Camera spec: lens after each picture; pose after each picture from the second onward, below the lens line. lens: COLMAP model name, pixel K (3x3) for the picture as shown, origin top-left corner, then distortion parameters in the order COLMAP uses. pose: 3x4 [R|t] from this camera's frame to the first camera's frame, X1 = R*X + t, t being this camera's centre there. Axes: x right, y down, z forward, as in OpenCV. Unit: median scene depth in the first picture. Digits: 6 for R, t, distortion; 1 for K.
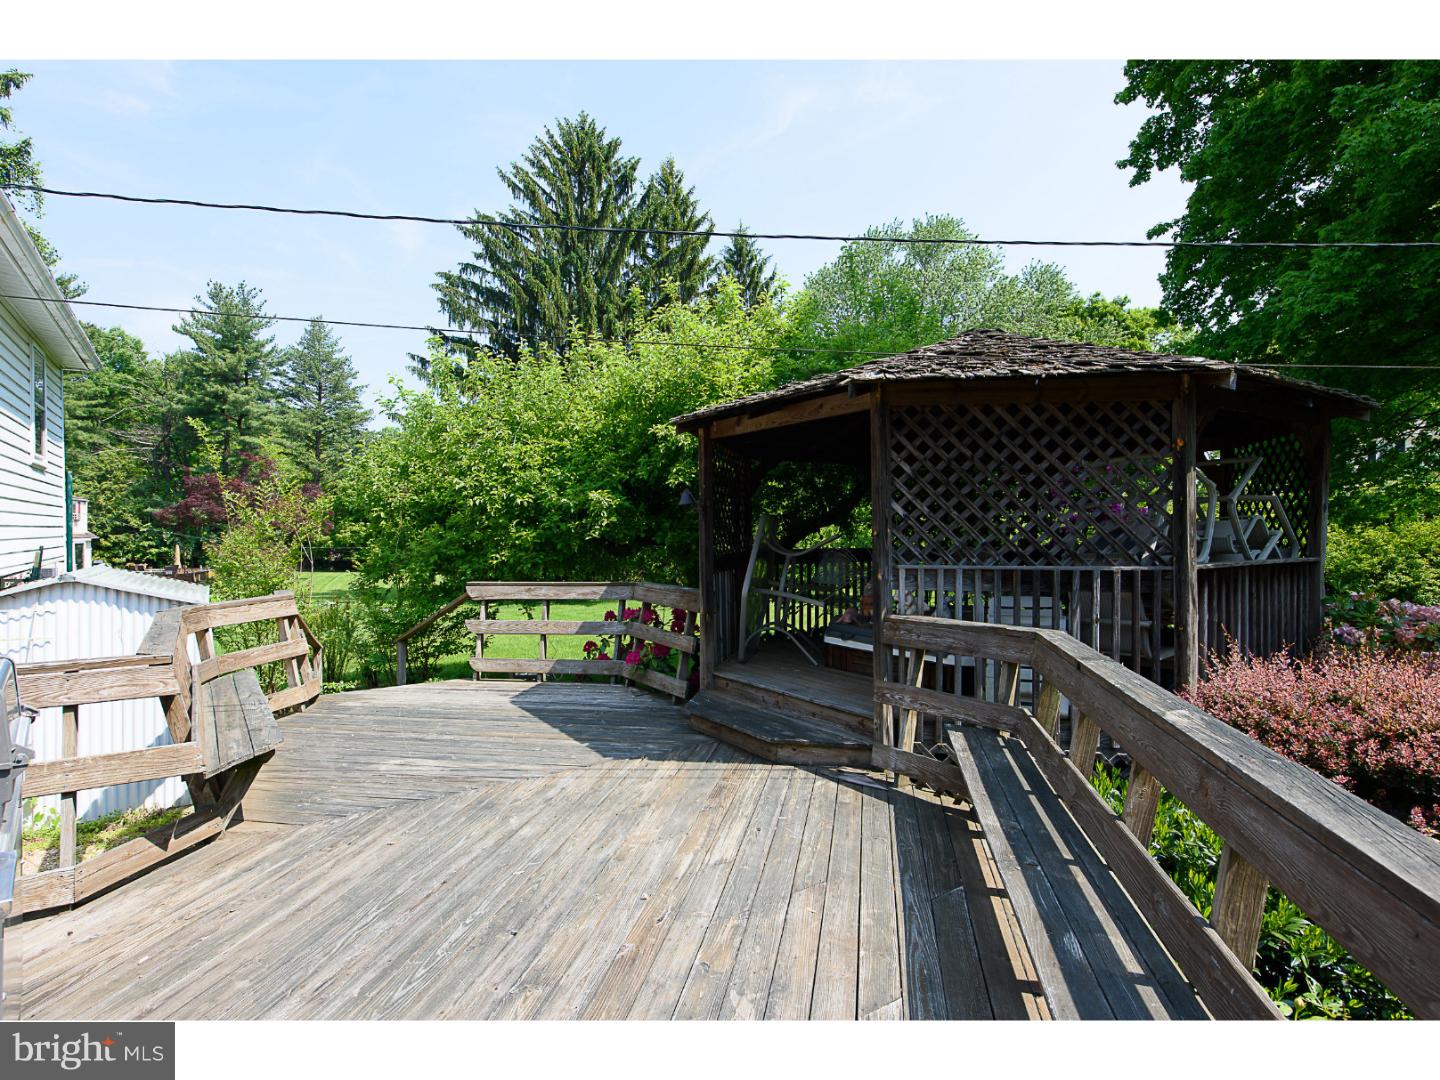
lens RADIAL K [[741.0, 0, 720.0], [0, 741.0, 540.0], [0, 0, 1]] dist [0.002117, 0.000327]
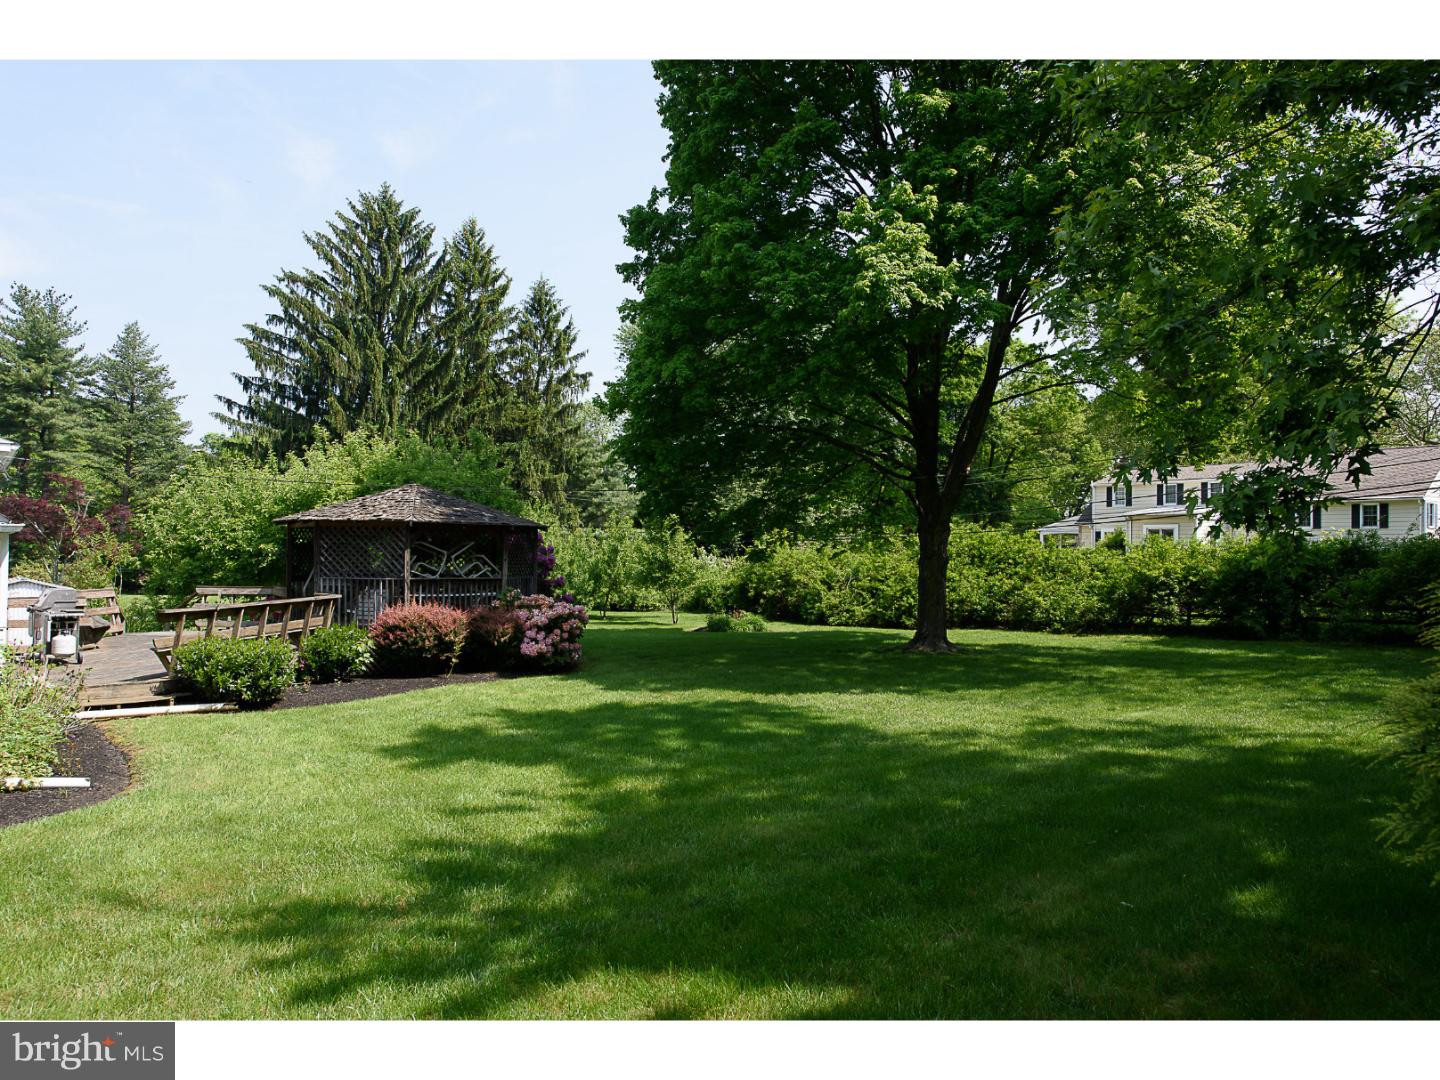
lens RADIAL K [[921.7, 0, 720.0], [0, 921.7, 540.0], [0, 0, 1]] dist [0.000394, -0.000417]
pose [[0.997005, 0.016348, 0.075587, 0.177167], [-0.014152, 0.999465, -0.029503, -0.003553], [-0.076028, 0.028345, 0.996703, -0.326252]]
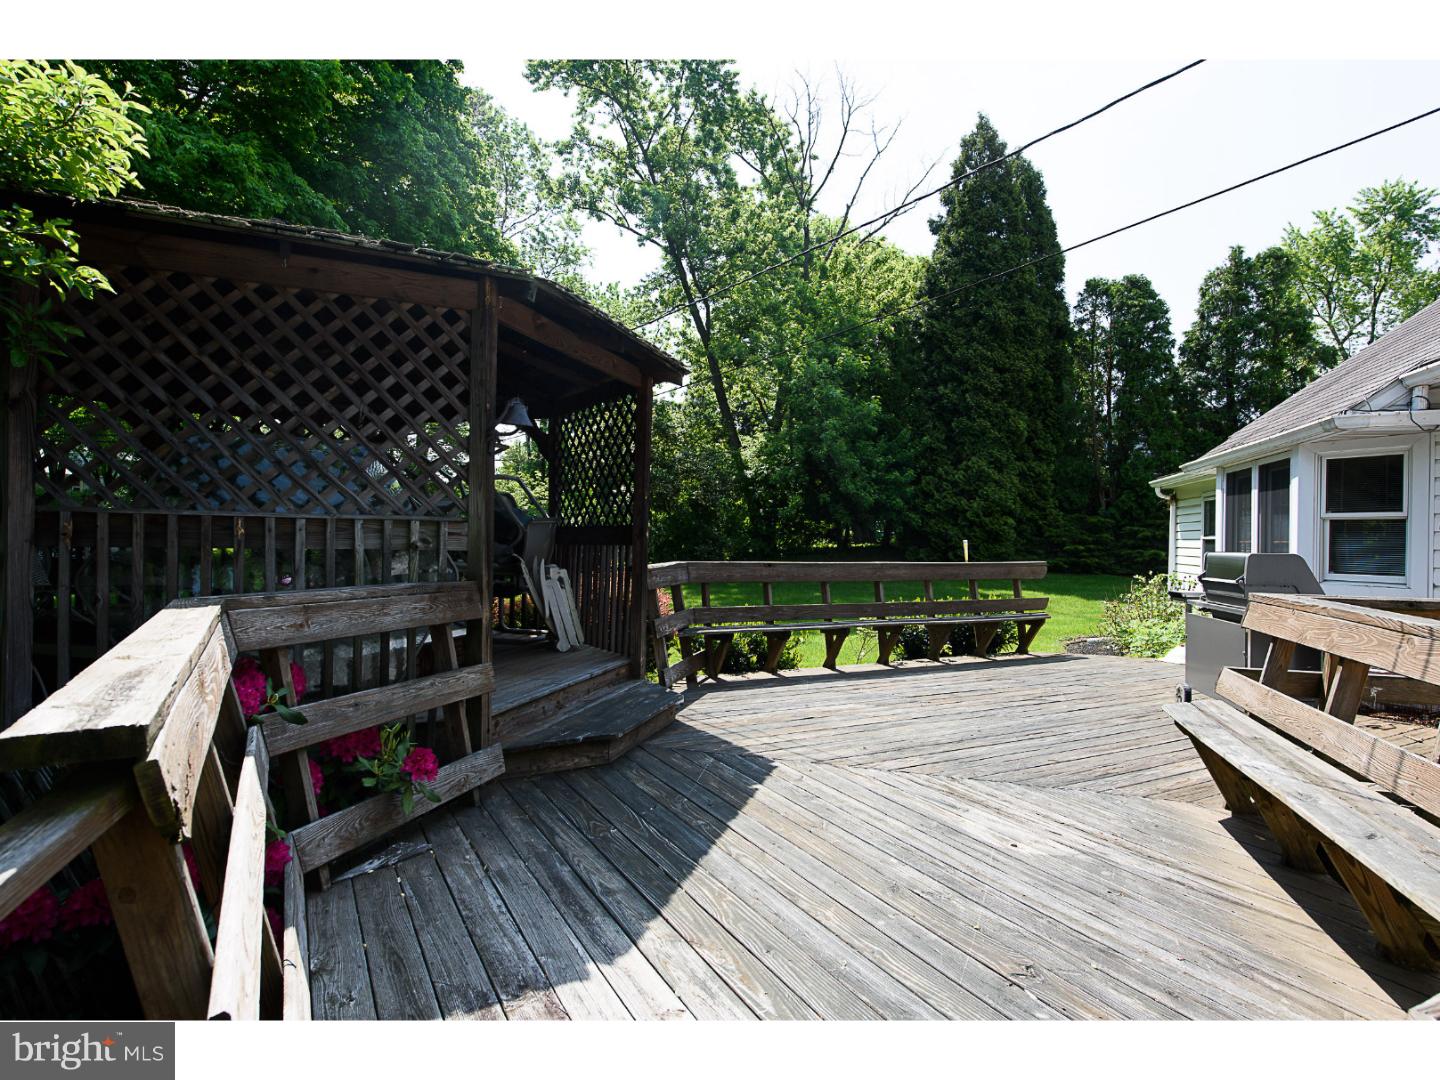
lens RADIAL K [[824.7, 0, 720.0], [0, 824.7, 540.0], [0, 0, 1]] dist [-0.000399, -0.000268]
pose [[-0.638861, -0.015753, 0.769161, -0.112224], [0.007674, 0.999610, 0.026847, 0.004418], [-0.769284, 0.023055, -0.638491, 0.228693]]
